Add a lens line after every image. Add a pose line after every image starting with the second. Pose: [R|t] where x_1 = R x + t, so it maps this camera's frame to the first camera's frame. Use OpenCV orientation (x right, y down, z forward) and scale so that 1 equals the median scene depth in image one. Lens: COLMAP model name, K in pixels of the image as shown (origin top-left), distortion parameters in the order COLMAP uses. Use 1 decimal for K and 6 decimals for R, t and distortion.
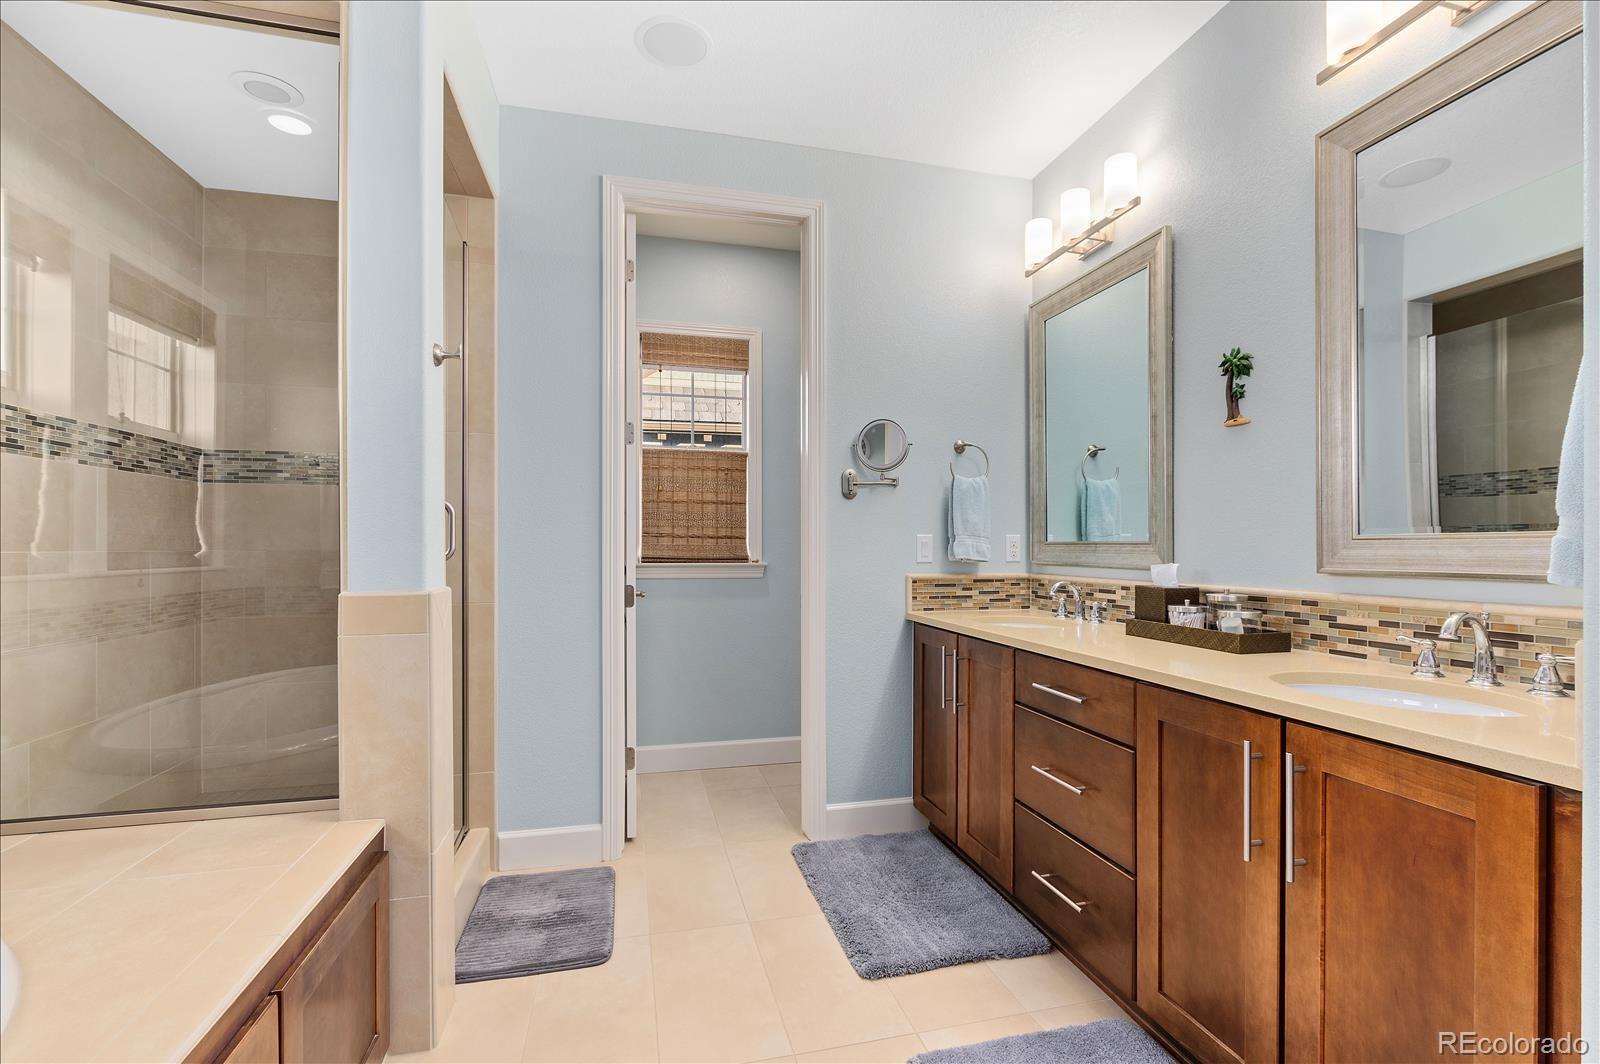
lens RADIAL K [[714.0, 0, 802.2], [0, 714.0, 540.8], [0, 0, 1]] dist [-0.002669, -0.000289]
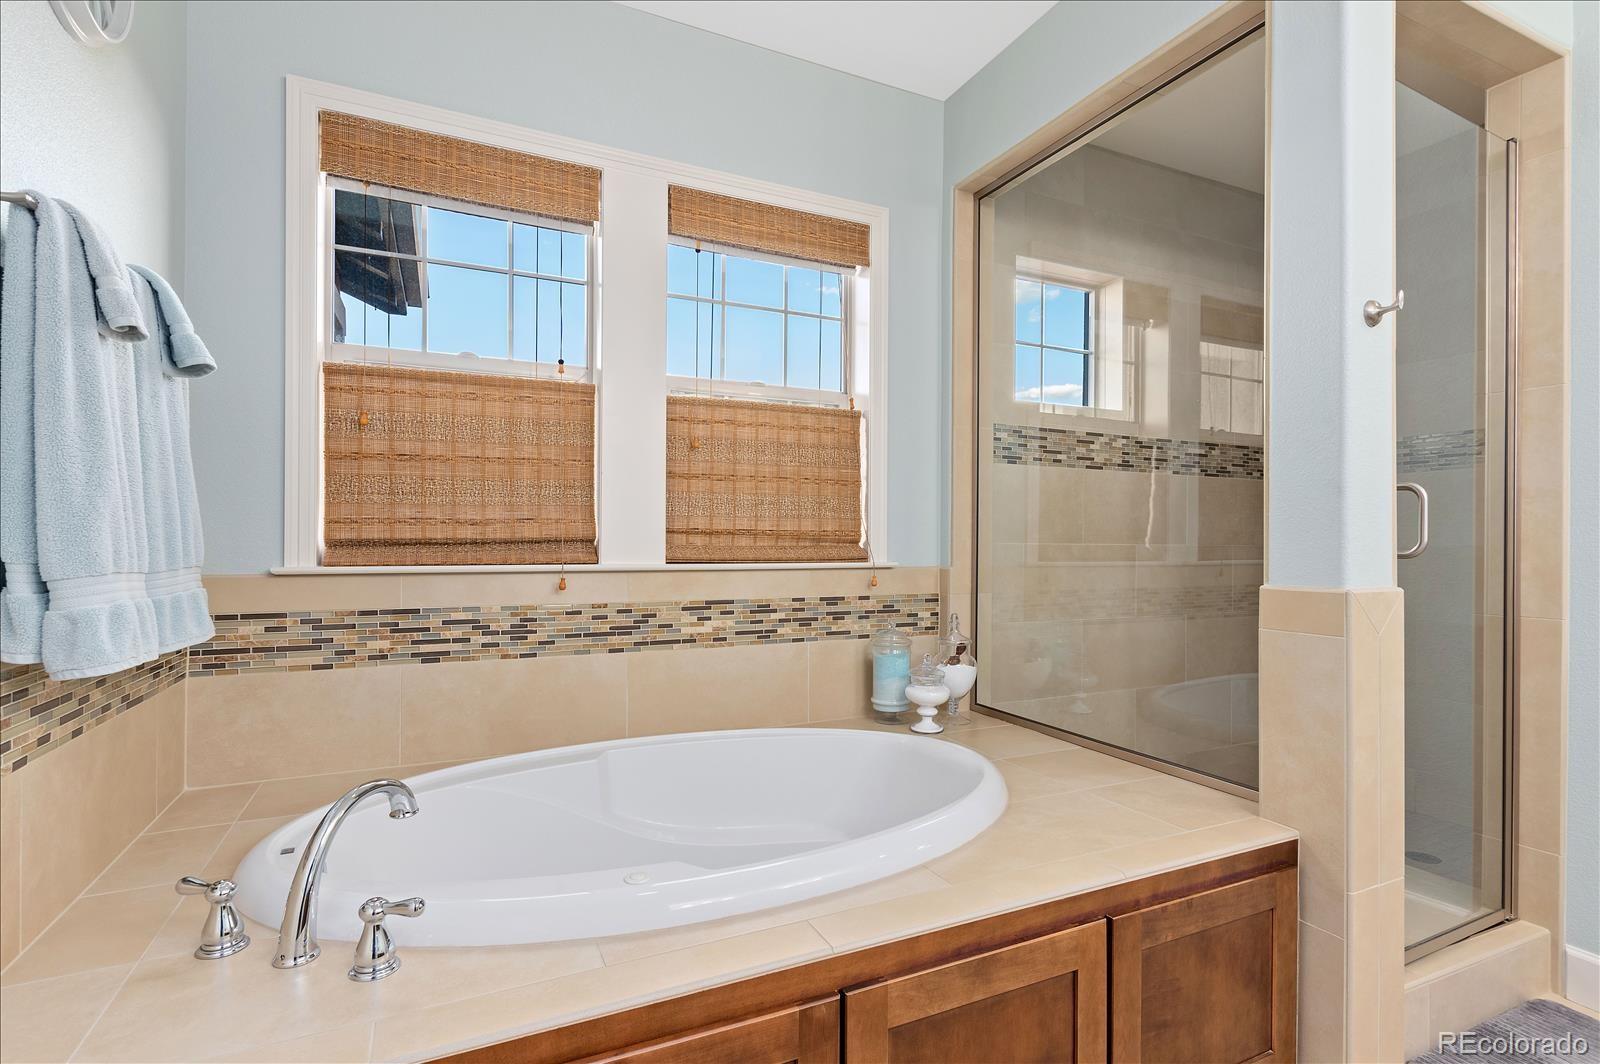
lens RADIAL K [[756.9, 0, 801.3], [0, 756.9, 536.1], [0, 0, 1]] dist [-0.002936, -0.000721]
pose [[0.201322, -0.004469, -0.979515, 0.150386], [0.000122, 0.999990, -0.004537, 0.006045], [0.979525, 0.000794, 0.201320, 0.098470]]
